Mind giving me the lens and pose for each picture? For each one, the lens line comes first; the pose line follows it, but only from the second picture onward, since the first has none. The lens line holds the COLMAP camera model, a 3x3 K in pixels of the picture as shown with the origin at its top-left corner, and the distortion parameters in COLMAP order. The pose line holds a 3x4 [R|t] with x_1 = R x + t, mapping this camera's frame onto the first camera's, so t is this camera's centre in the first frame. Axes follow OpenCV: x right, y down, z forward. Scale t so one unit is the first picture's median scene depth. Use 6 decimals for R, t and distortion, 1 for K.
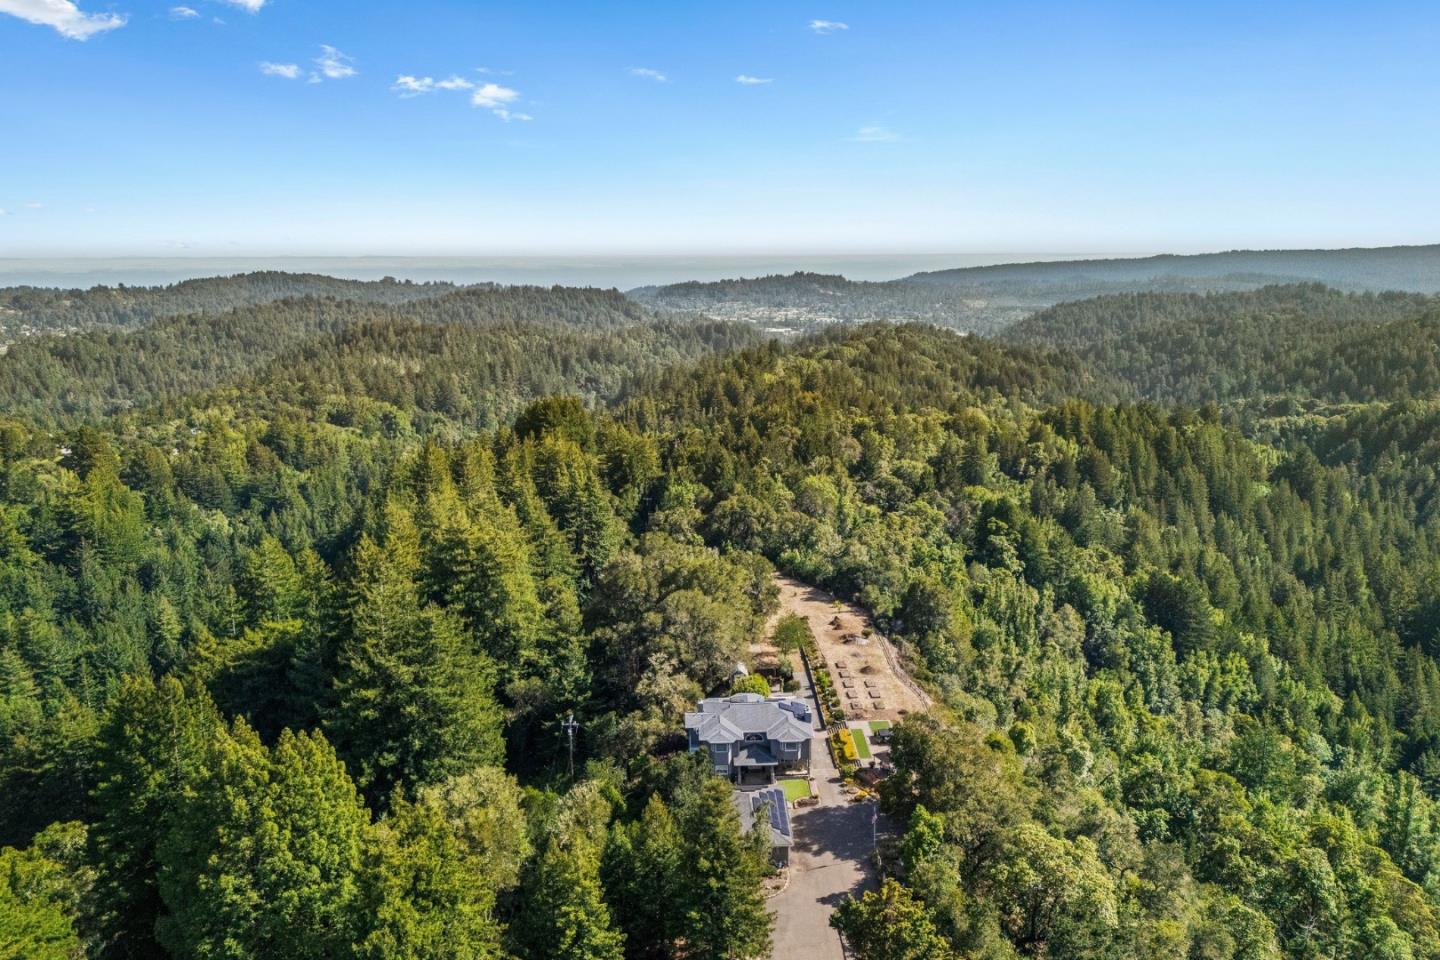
lens RADIAL K [[1046.6, 0, 719.5], [0, 1046.6, 478.1], [0, 0, 1]] dist [0.022837, 0.001867]
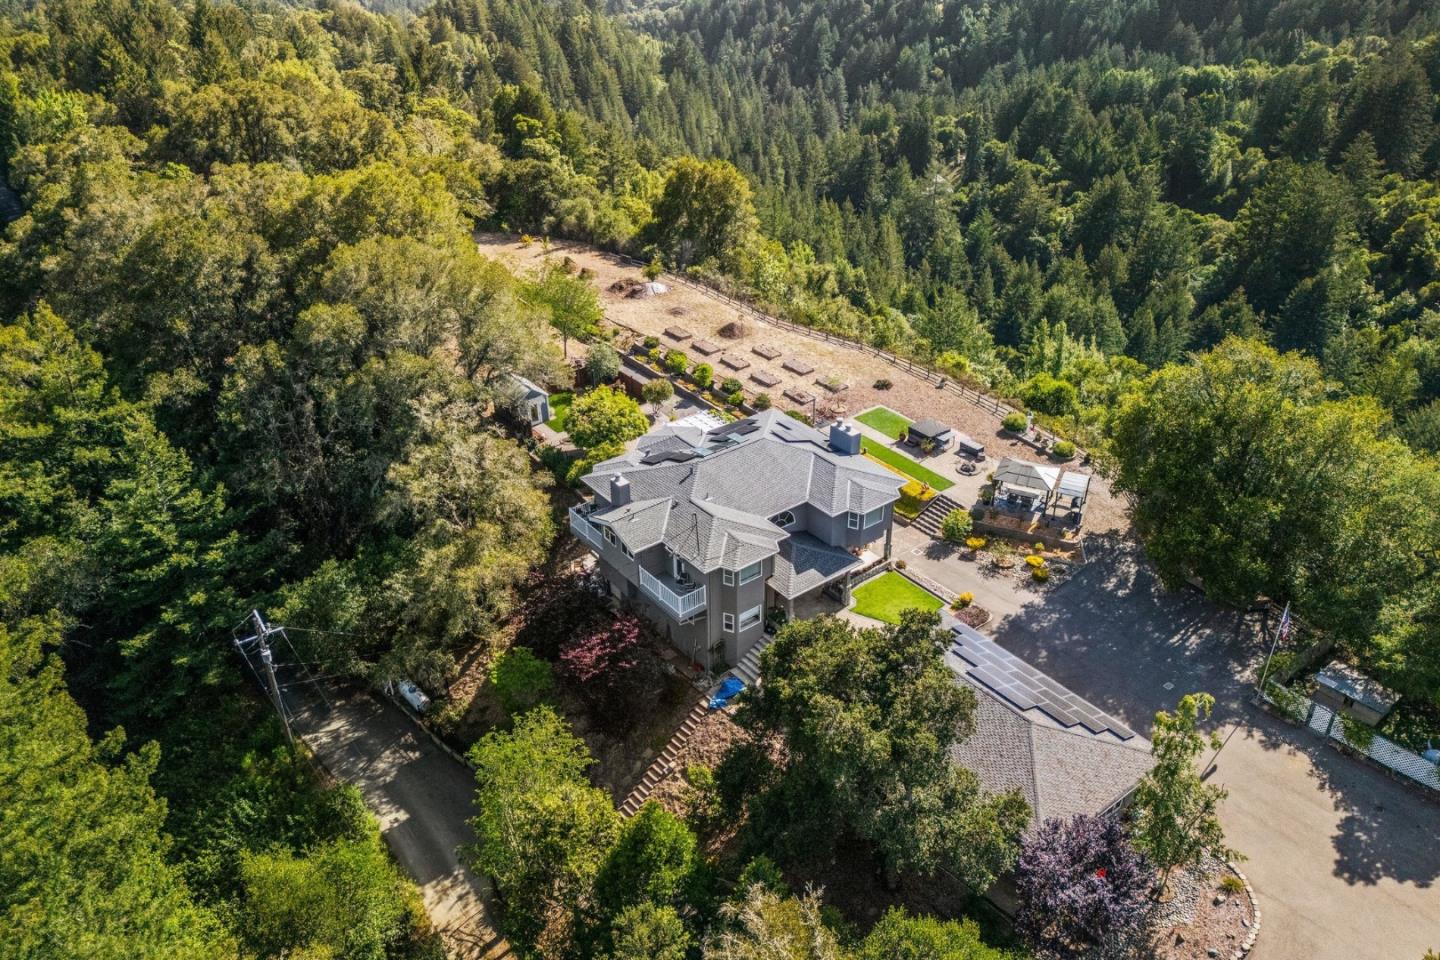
lens RADIAL K [[1046.6, 0, 720.5], [0, 1046.6, 477.7], [0, 0, 1]] dist [0.022837, 0.001867]
pose [[0.802534, -0.292653, 0.519898, -0.086036], [0.111709, 0.929723, 0.350908, 0.032004], [-0.586055, -0.223538, 0.778826, 0.285828]]
